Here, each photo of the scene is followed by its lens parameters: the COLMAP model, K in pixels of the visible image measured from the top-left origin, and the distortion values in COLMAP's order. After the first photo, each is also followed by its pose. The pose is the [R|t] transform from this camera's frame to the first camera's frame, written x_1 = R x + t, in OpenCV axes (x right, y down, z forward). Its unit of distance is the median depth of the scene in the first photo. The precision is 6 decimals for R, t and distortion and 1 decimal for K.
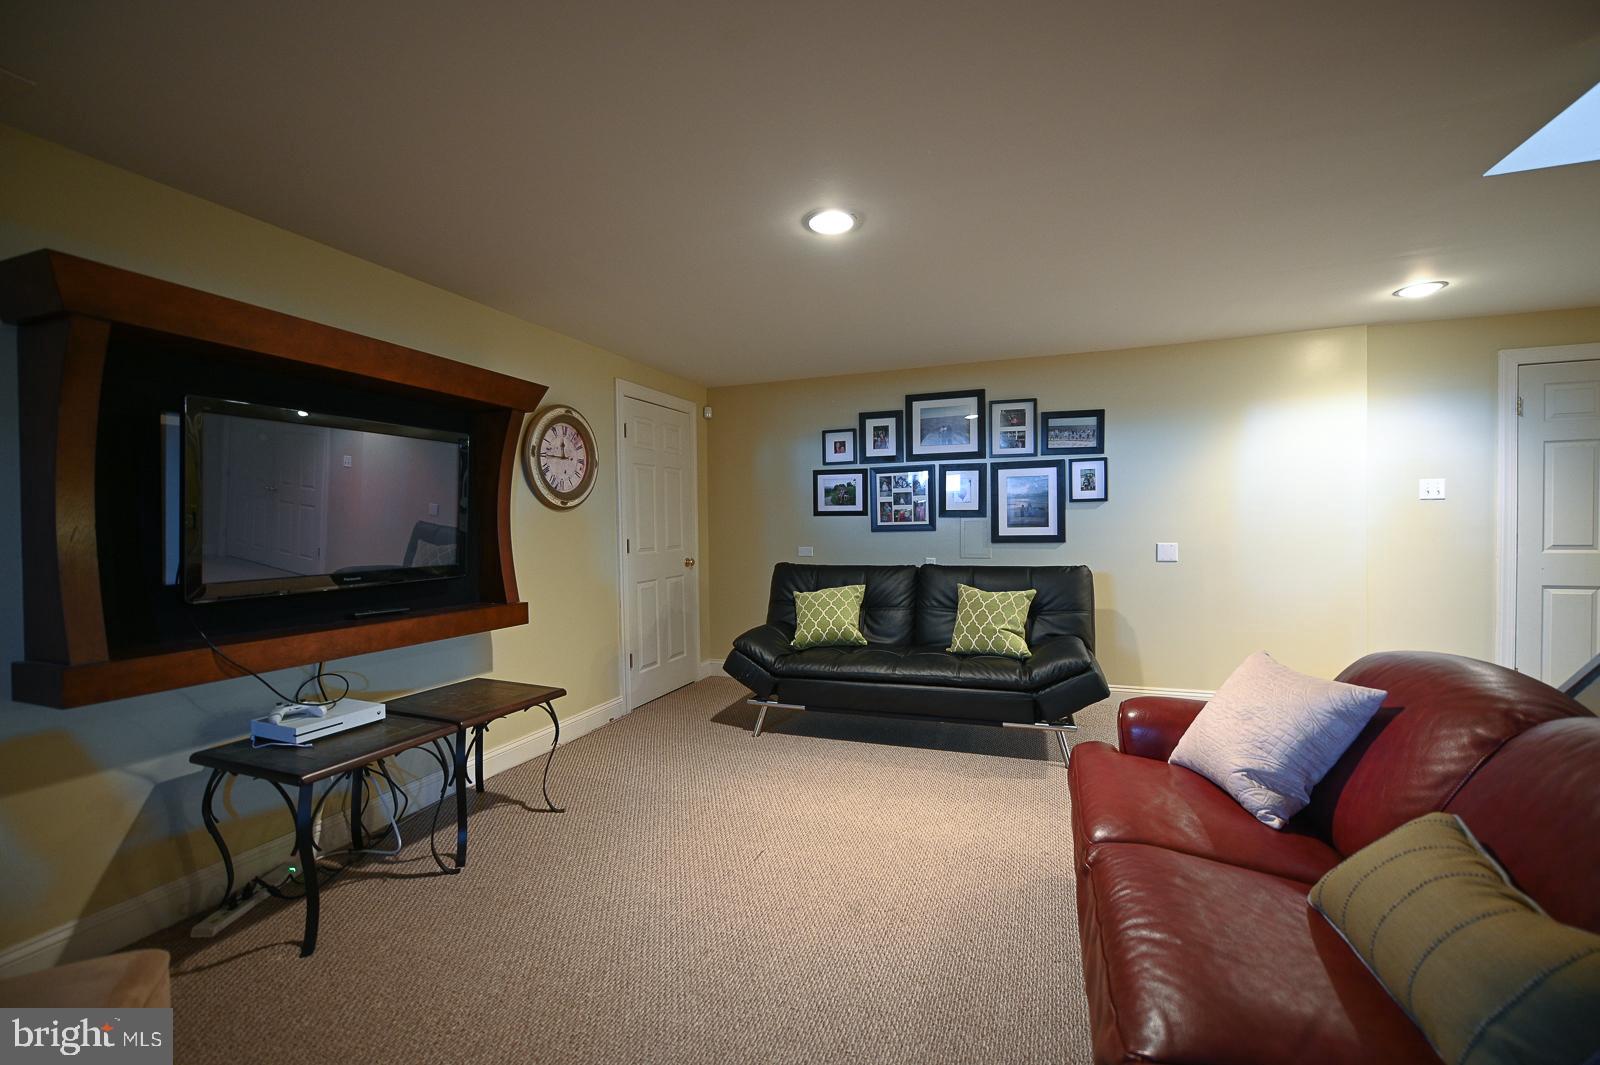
lens RADIAL K [[657.0, 0, 800.0], [0, 657.0, 532.5], [0, 0, 1]] dist [-0.000397, -0.000027]
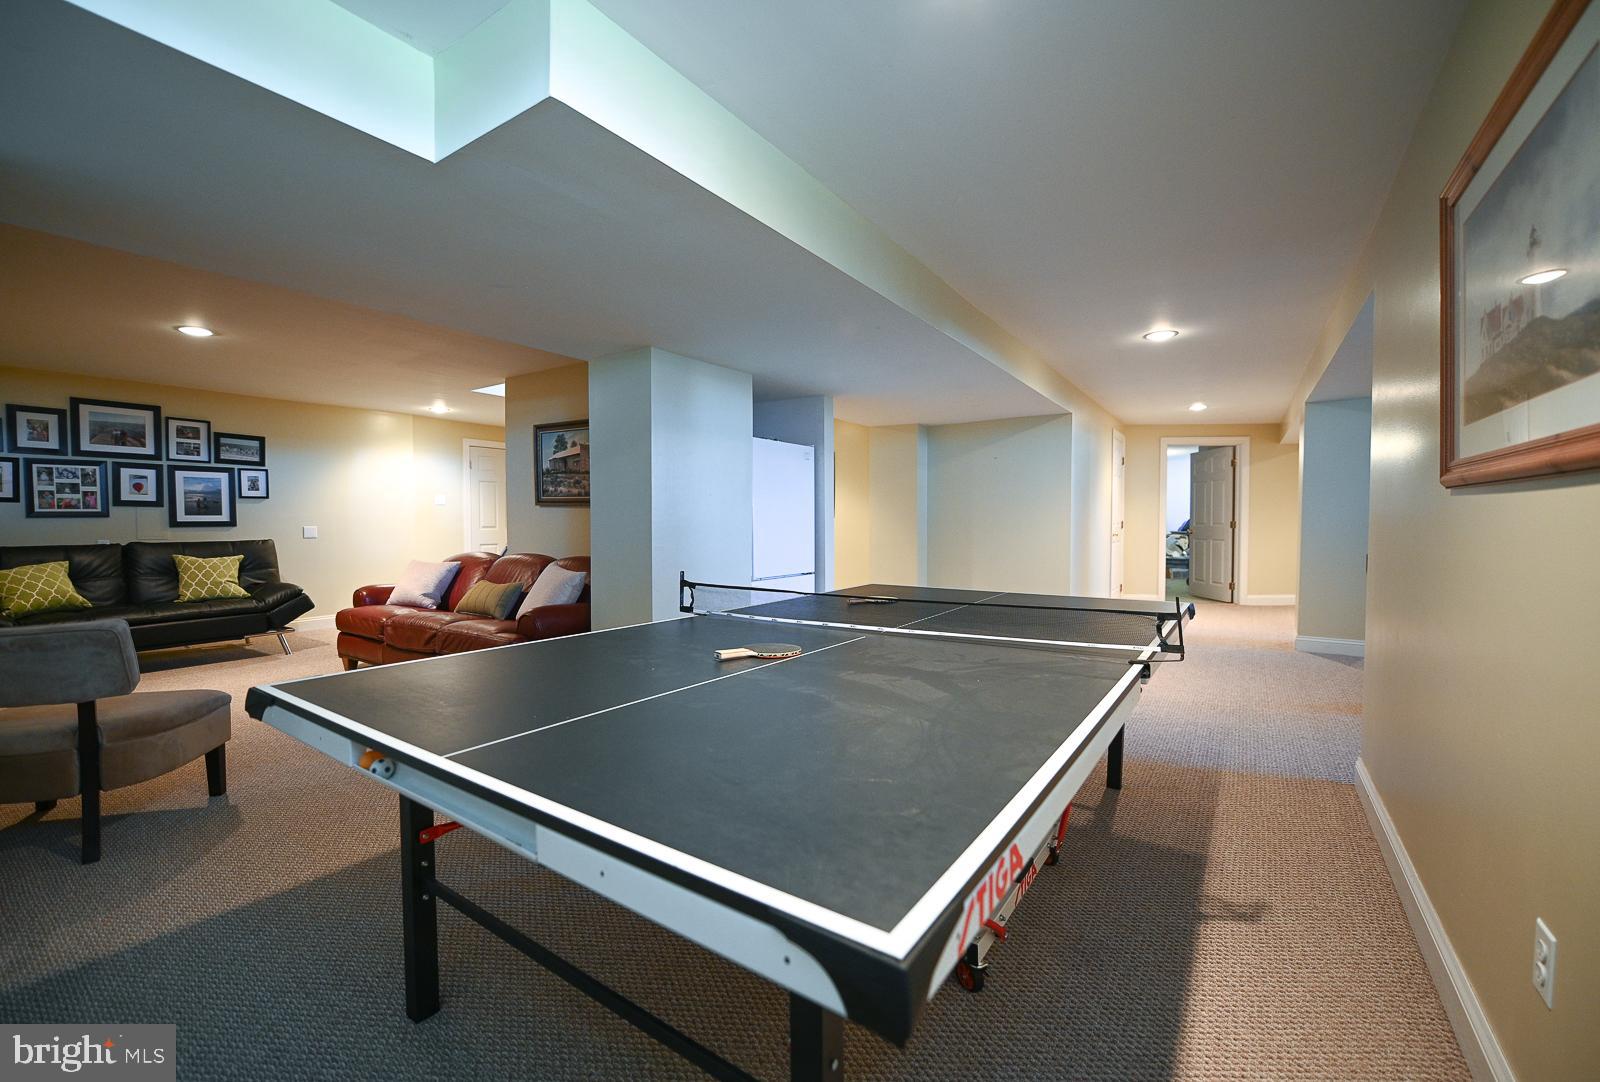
lens RADIAL K [[656.2, 0, 800.0], [0, 656.2, 541.0], [0, 0, 1]] dist [-0.000555, -0.000187]
pose [[0.233414, -0.019992, 0.972172, -0.681642], [0.010959, 0.999779, 0.017928, 0.034202], [-0.972316, 0.006469, 0.233582, -0.509932]]
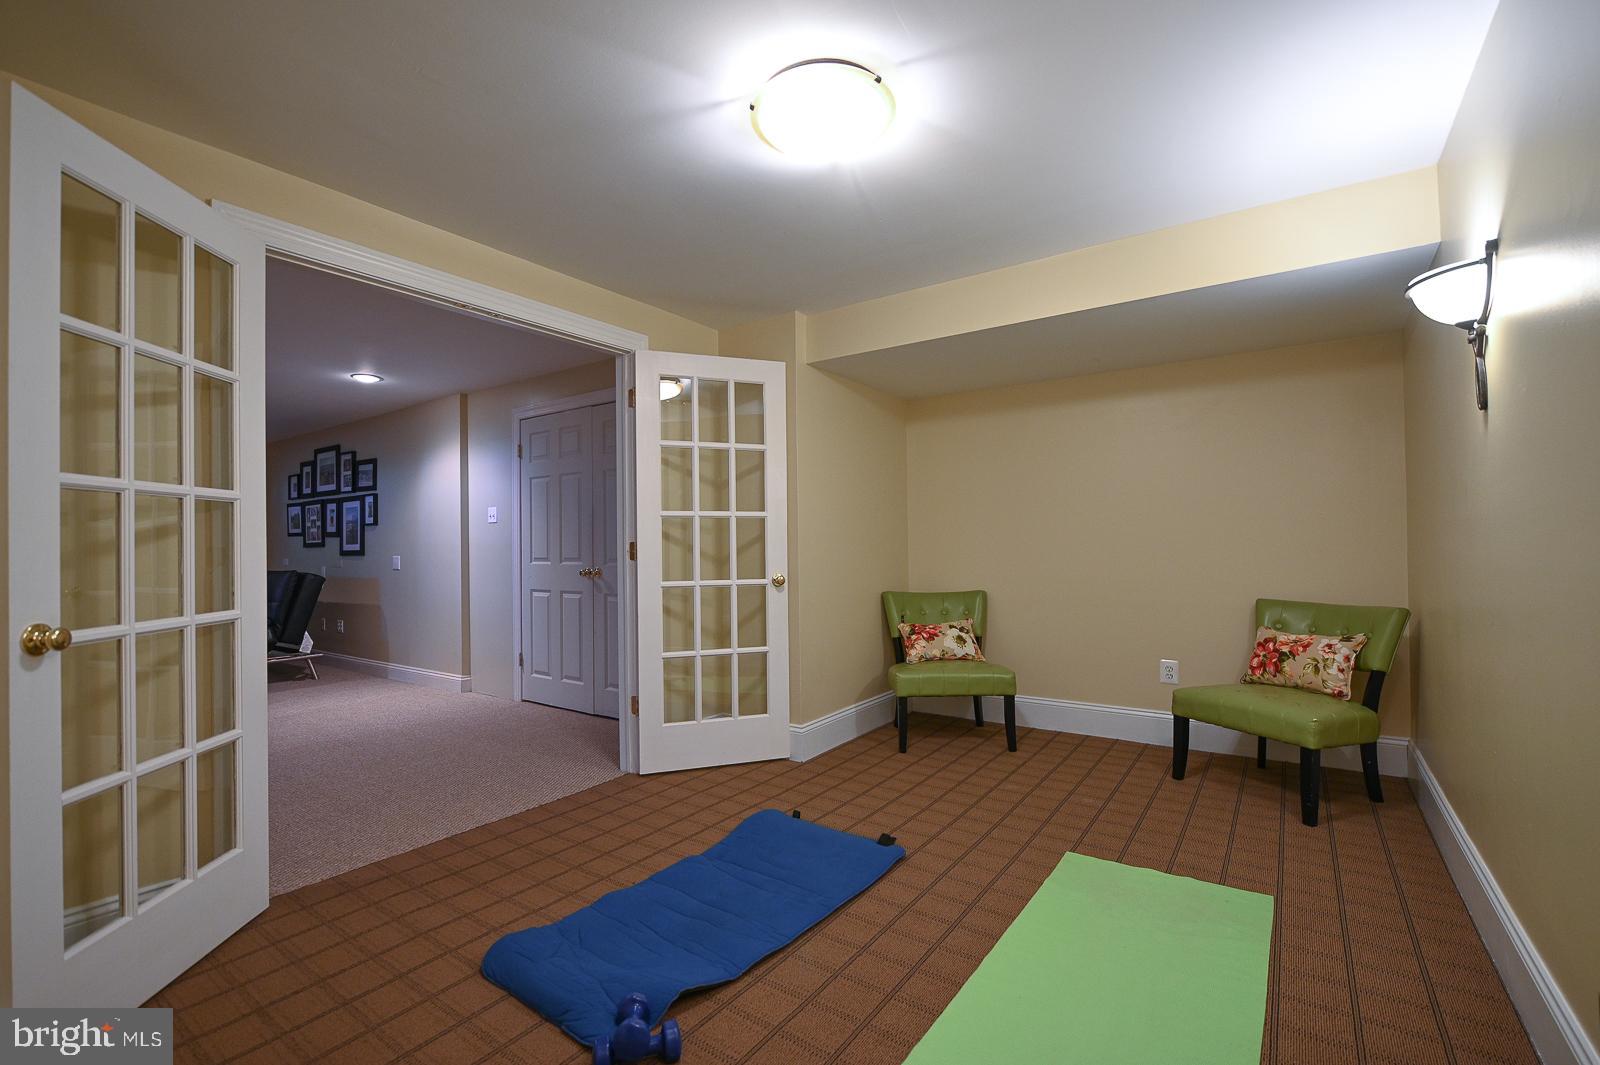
lens RADIAL K [[698.2, 0, 800.0], [0, 698.2, 532.5], [0, 0, 1]] dist [-0.000608, -0.000029]
pose [[0.966550, -0.004942, -0.256432, 1.629933], [-0.002115, 0.999627, -0.027234, 0.004288], [0.256471, 0.026866, 0.966178, -0.165065]]
